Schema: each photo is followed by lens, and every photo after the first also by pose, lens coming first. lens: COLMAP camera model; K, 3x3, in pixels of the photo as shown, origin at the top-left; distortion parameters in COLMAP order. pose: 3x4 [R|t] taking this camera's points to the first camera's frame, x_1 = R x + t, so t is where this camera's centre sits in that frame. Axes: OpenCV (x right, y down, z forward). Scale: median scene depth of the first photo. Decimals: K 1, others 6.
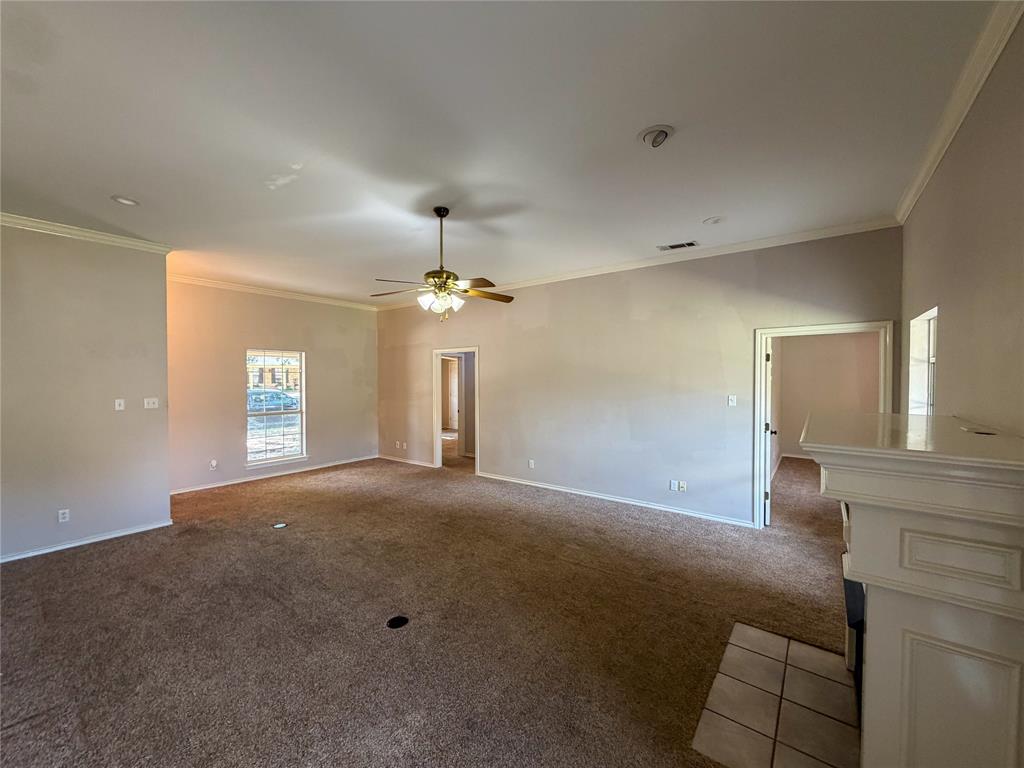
lens RADIAL K [[408.5, 0, 510.1], [0, 408.5, 383.3], [0, 0, 1]] dist [0.000134, -0.000014]
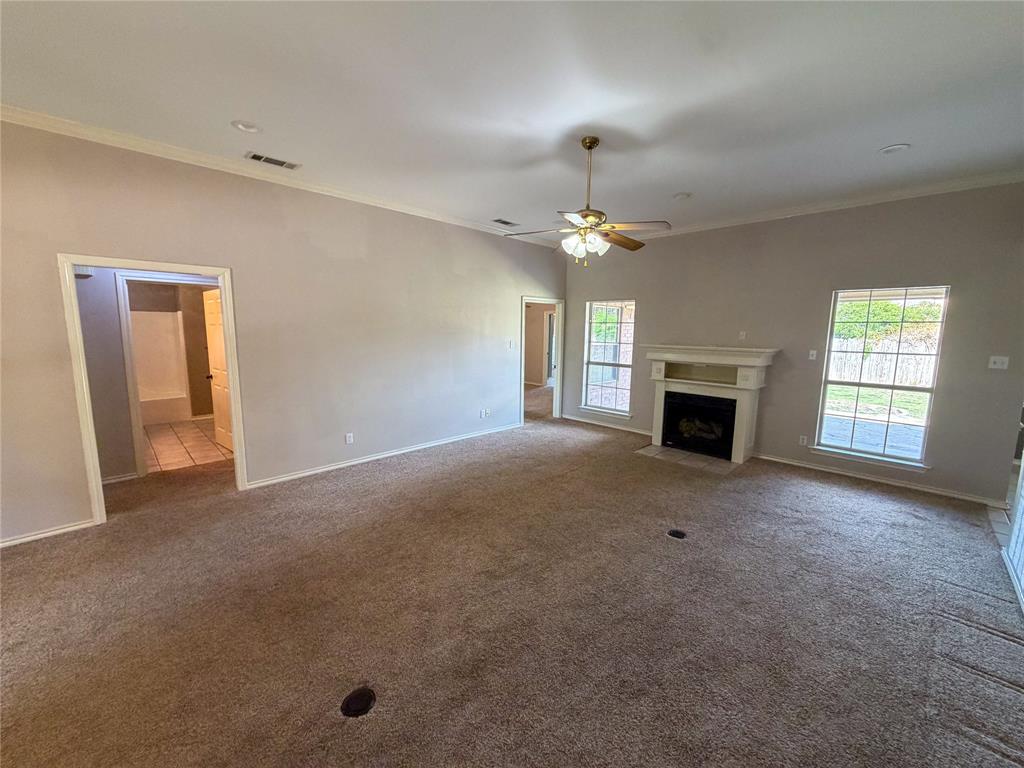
lens RADIAL K [[407.1, 0, 510.0], [0, 407.1, 382.0], [0, 0, 1]] dist [-0.000147, 0.000026]
pose [[0.140686, -0.120932, 0.982641, -0.943978], [0.003791, 0.992571, 0.121612, -0.002008], [-0.990047, -0.013384, 0.140099, 0.856408]]
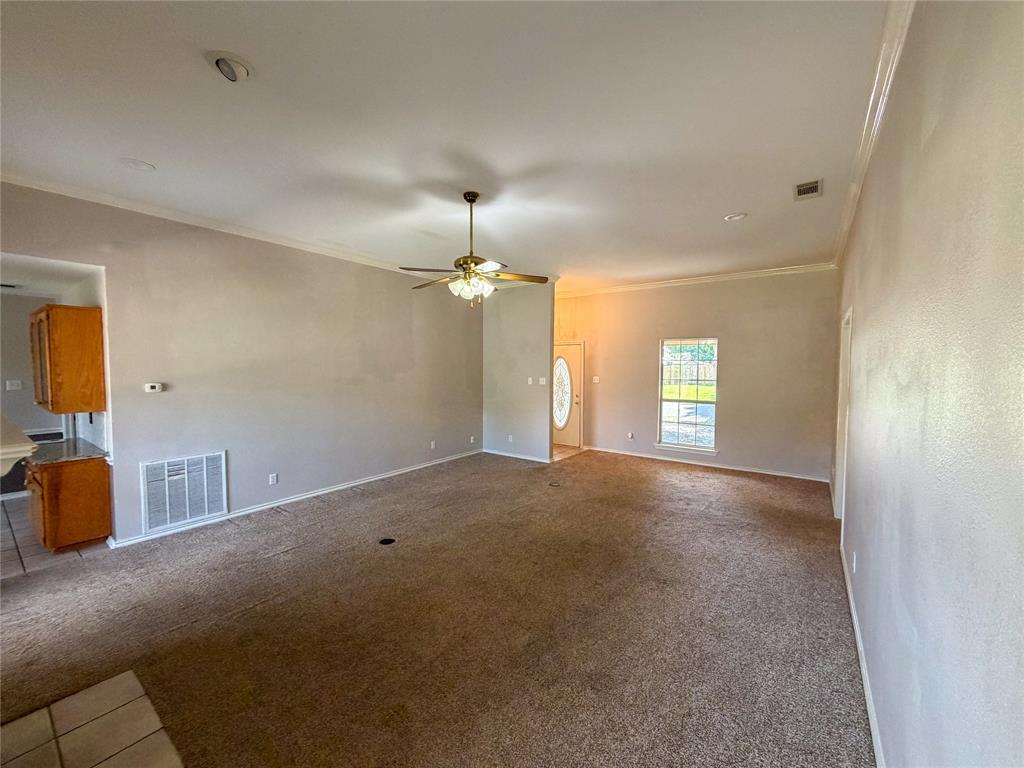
lens RADIAL K [[408.0, 0, 506.4], [0, 408.0, 384.6], [0, 0, 1]] dist [-0.001371, -0.000047]
pose [[0.002546, 0.047275, -0.998879, 0.691763], [-0.020145, 0.998682, 0.047214, -0.008825], [0.999794, 0.020003, 0.003495, 0.895016]]
